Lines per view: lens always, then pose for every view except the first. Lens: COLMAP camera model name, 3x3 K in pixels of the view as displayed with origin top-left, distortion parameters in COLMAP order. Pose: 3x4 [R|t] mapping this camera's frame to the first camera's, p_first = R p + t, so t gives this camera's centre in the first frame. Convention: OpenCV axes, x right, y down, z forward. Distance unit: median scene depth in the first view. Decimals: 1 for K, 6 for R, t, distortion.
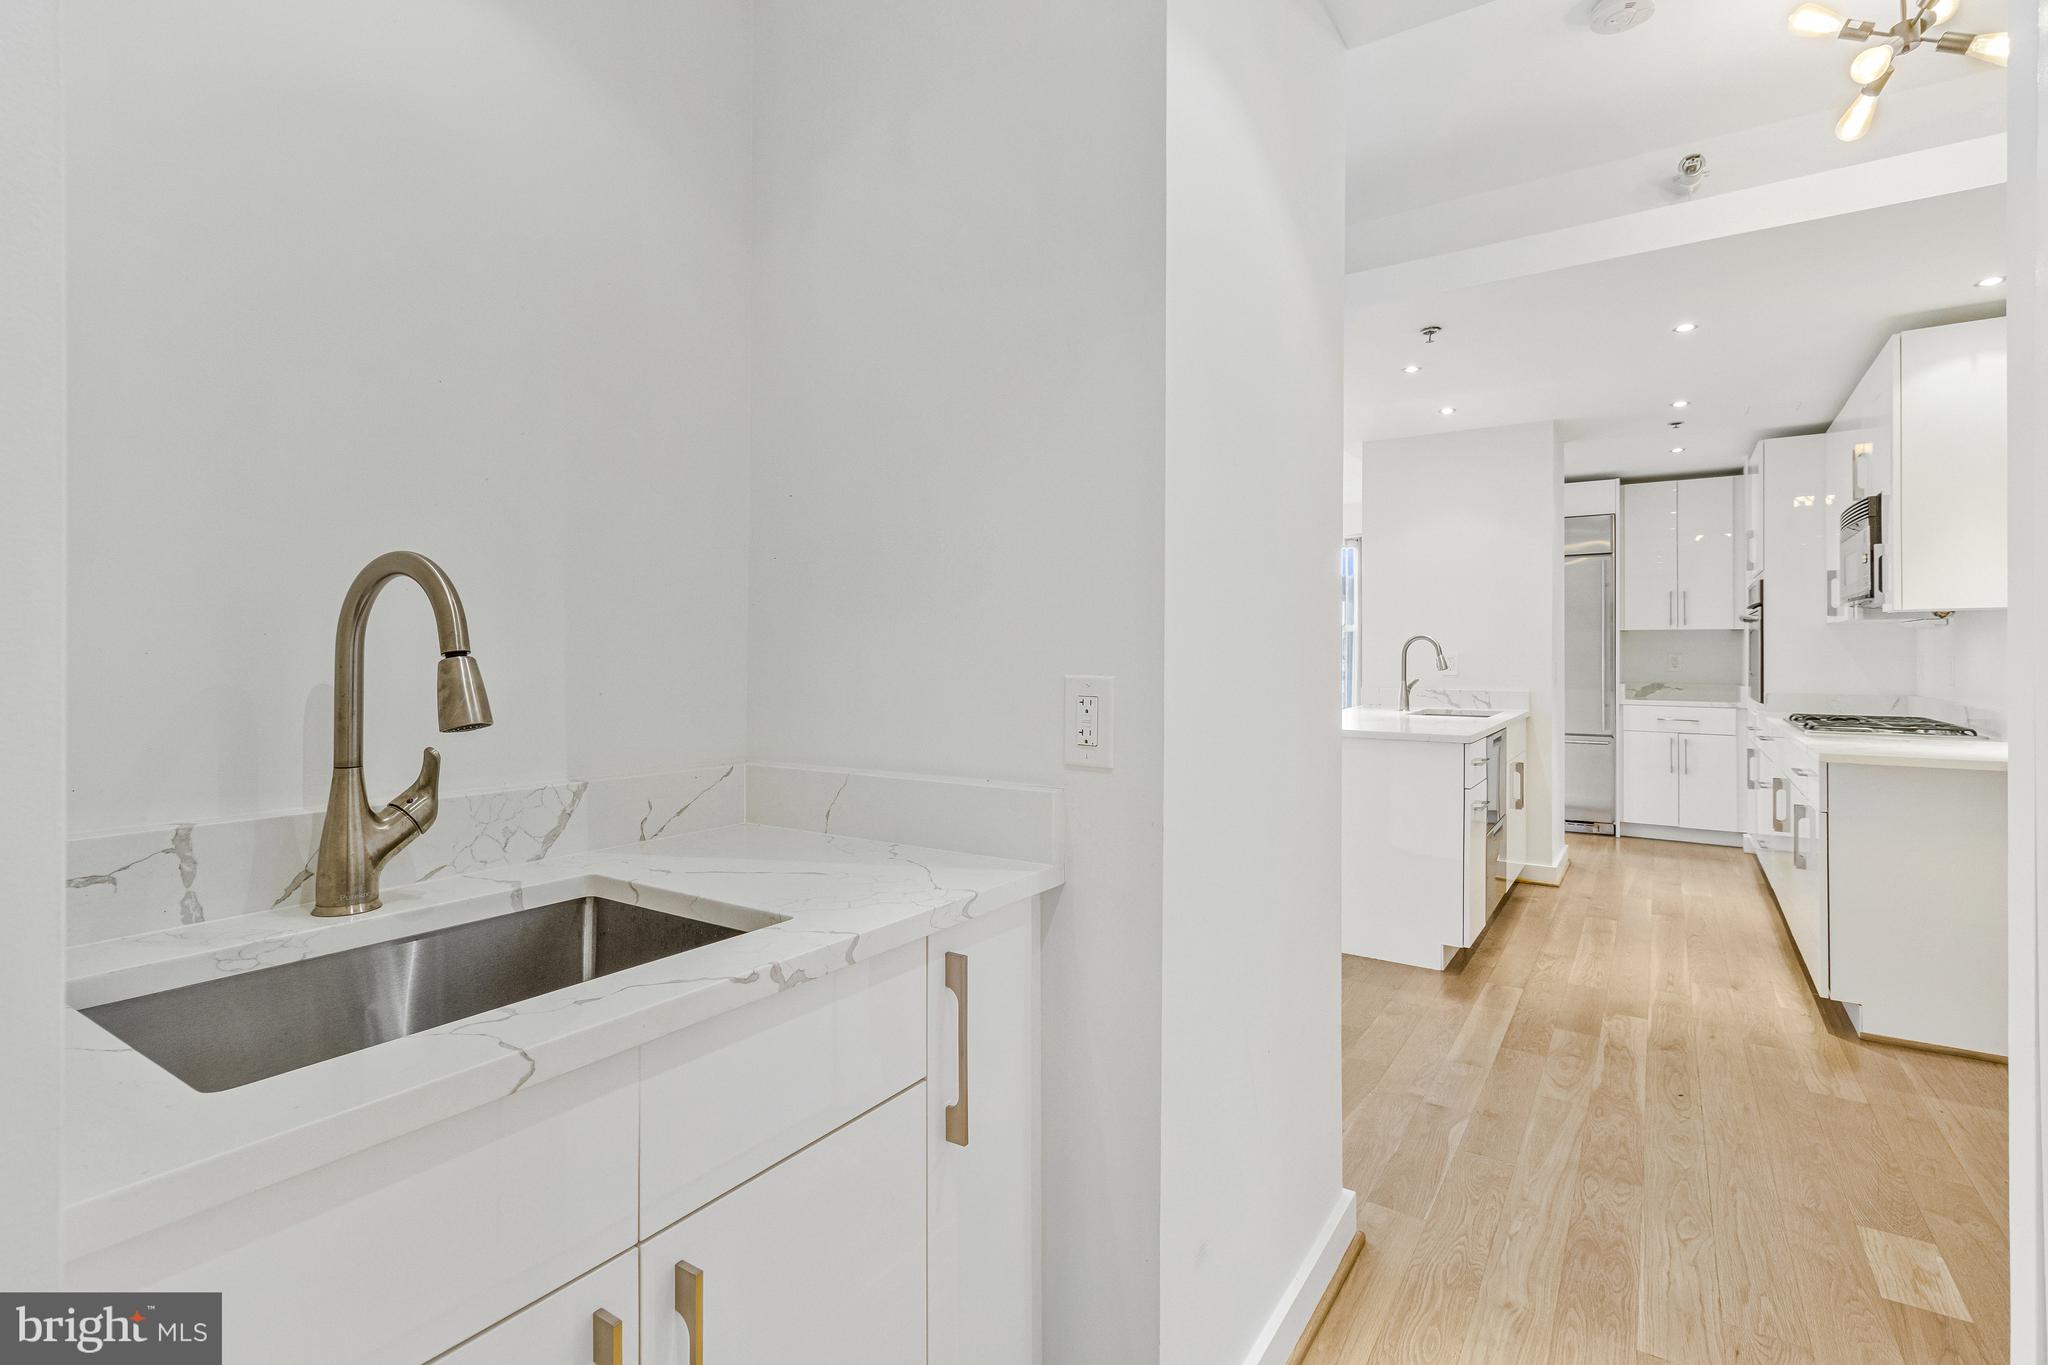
lens RADIAL K [[988.7, 0, 1035.0], [0, 988.7, 645.3], [0, 0, 1]] dist [0.007093, 0.000526]
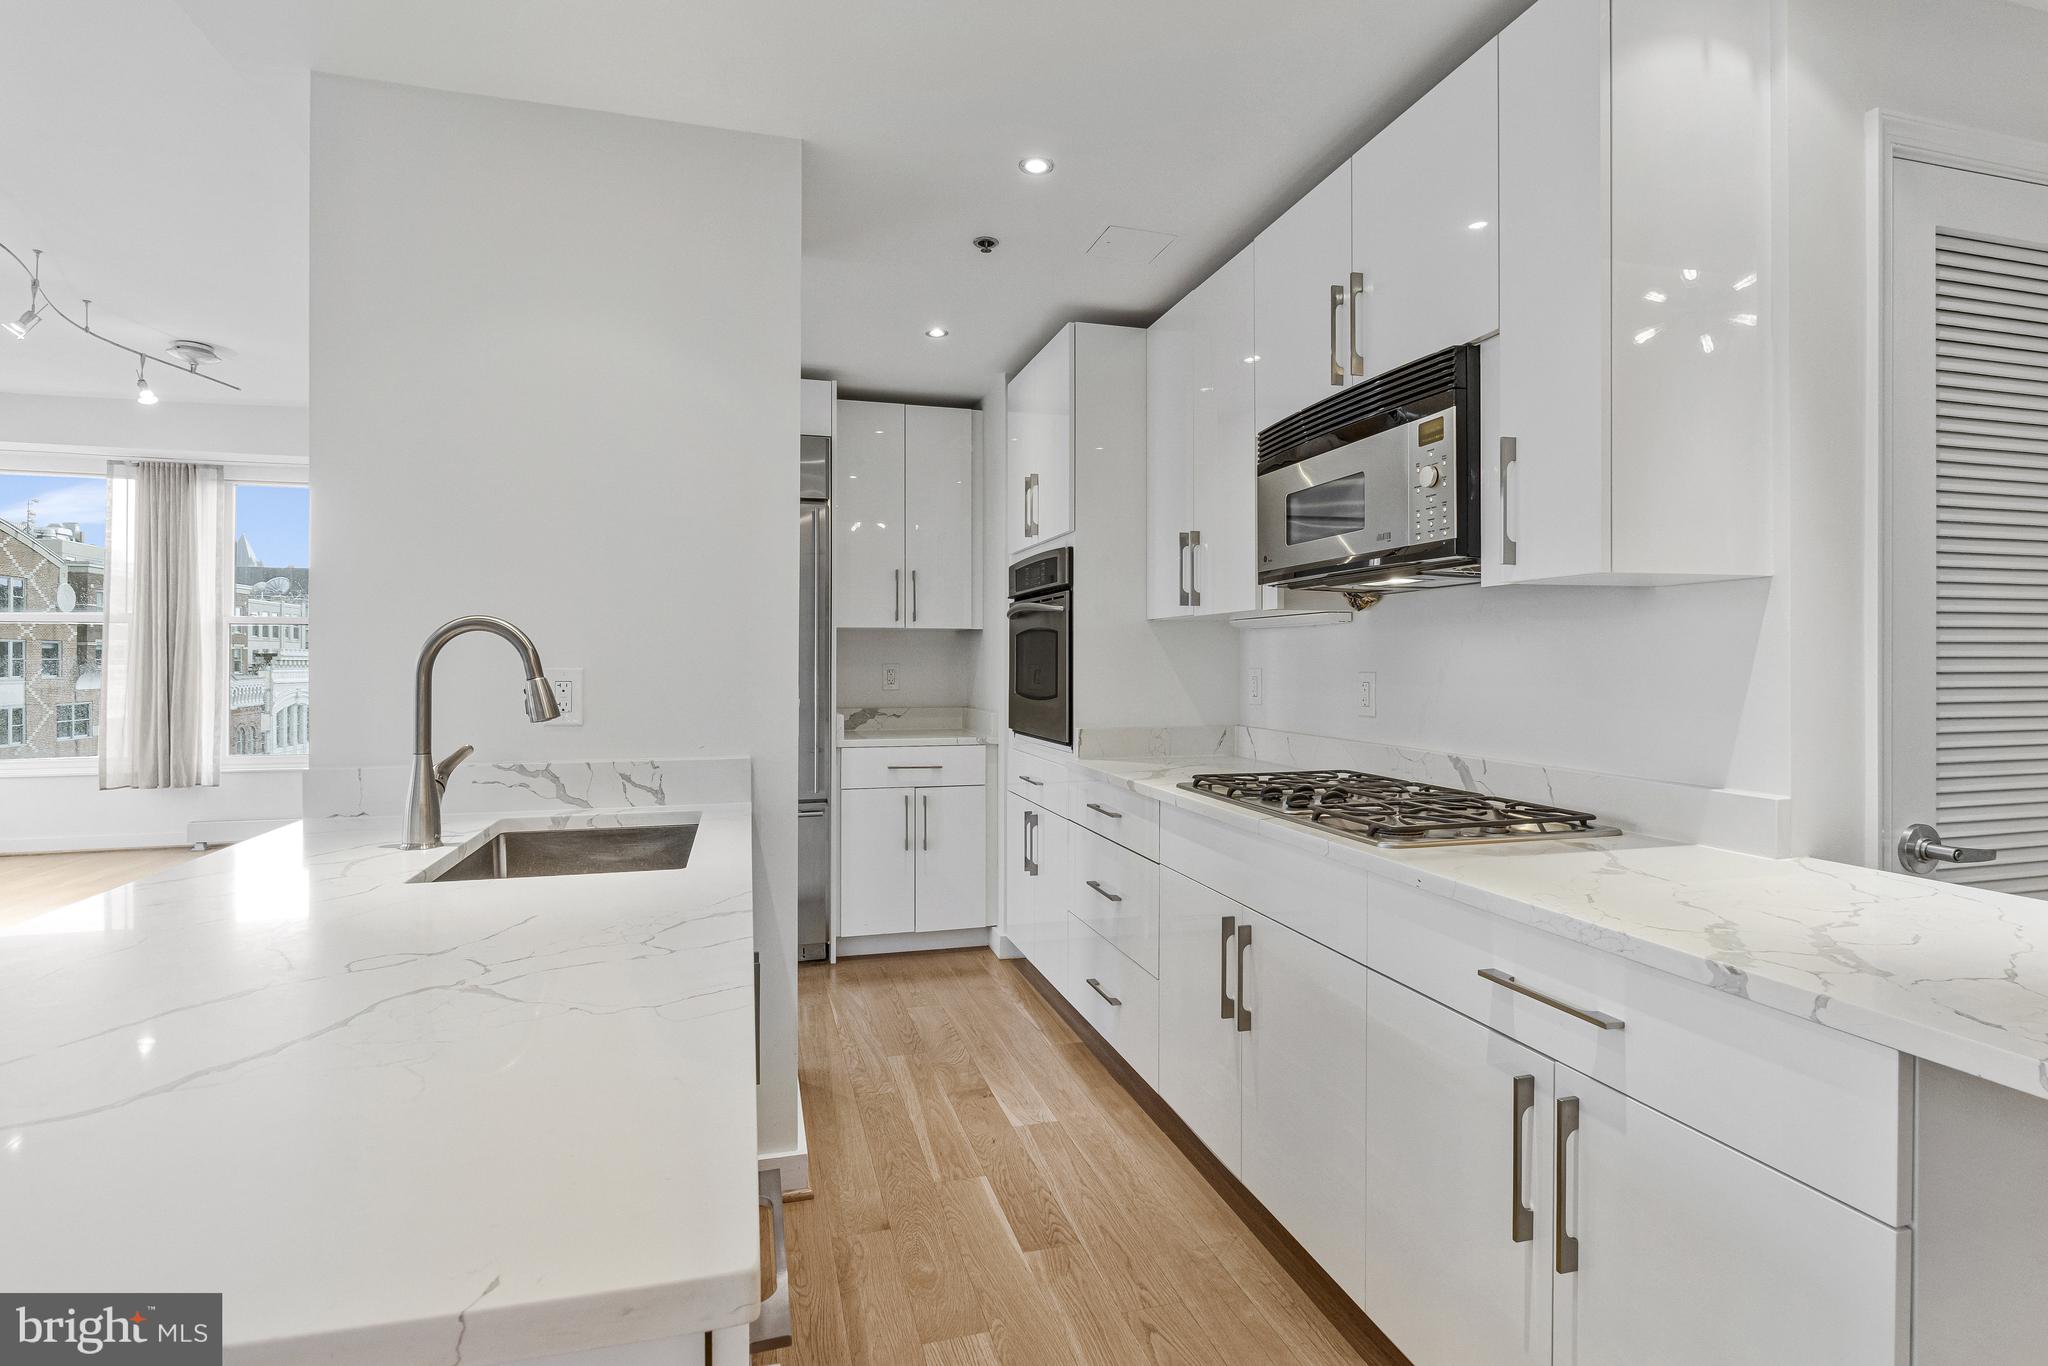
lens RADIAL K [[1000.5, 0, 1033.0], [0, 1000.5, 651.4], [0, 0, 1]] dist [0.000570, 0.000074]
pose [[0.661530, 0.005011, 0.749902, 0.204991], [-0.005148, 0.999984, -0.002140, 0.000670], [-0.749901, -0.002445, 0.661546, 0.500234]]
